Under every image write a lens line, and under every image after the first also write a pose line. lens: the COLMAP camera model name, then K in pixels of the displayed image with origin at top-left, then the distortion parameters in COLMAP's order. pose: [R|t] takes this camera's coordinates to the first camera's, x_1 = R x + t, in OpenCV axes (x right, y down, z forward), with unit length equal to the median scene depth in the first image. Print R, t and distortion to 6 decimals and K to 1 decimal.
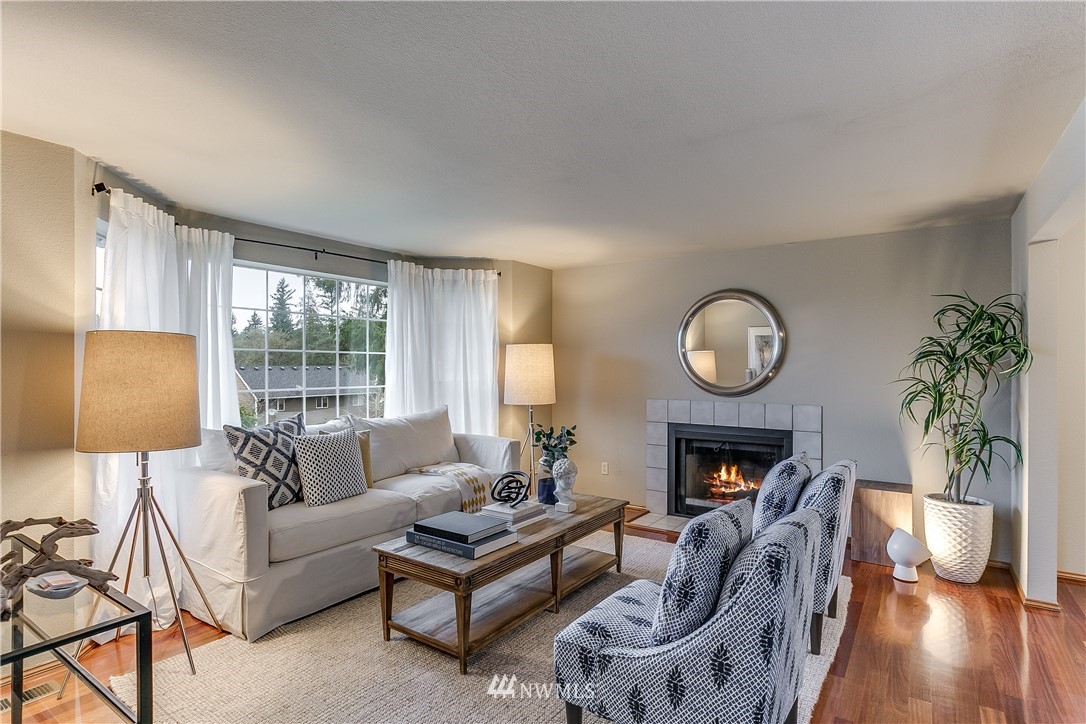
lens RADIAL K [[542.4, 0, 547.8], [0, 542.4, 363.5], [0, 0, 1]] dist [-0.015207, 0.005652]
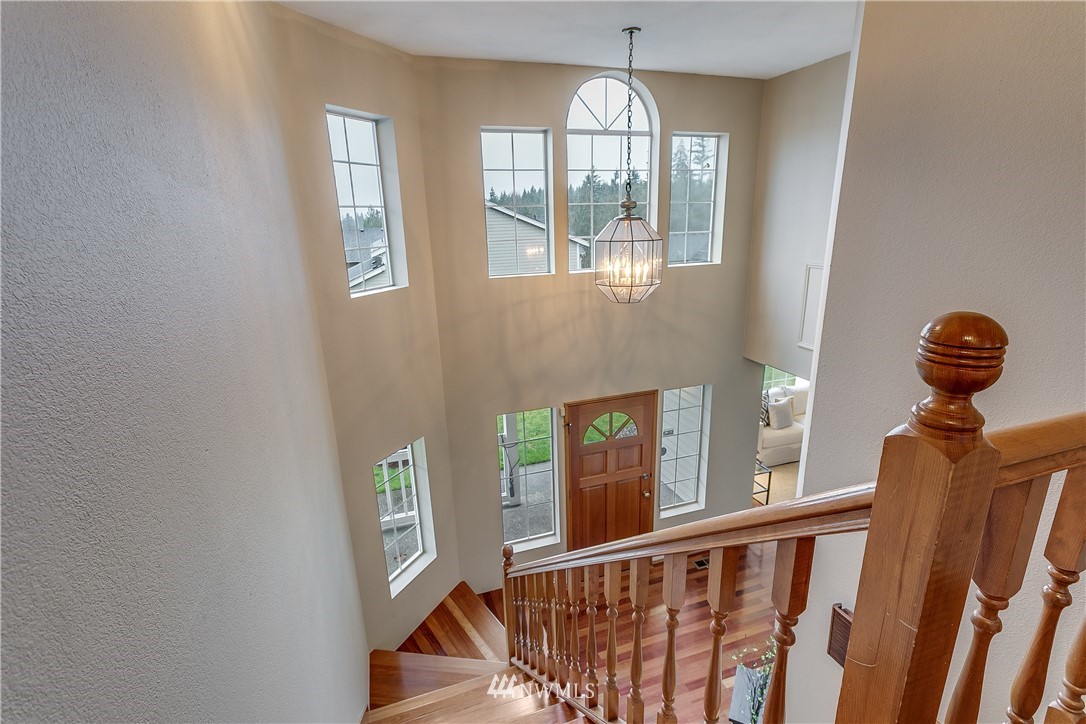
lens RADIAL K [[542.4, 0, 542.7], [0, 542.4, 366.7], [0, 0, 1]] dist [-0.015207, 0.005652]
pose [[0.806709, 0.150010, -0.571592, 0.122580], [0.029108, 0.955984, 0.291971, -0.833244], [0.590231, -0.252174, 0.766835, -1.621472]]
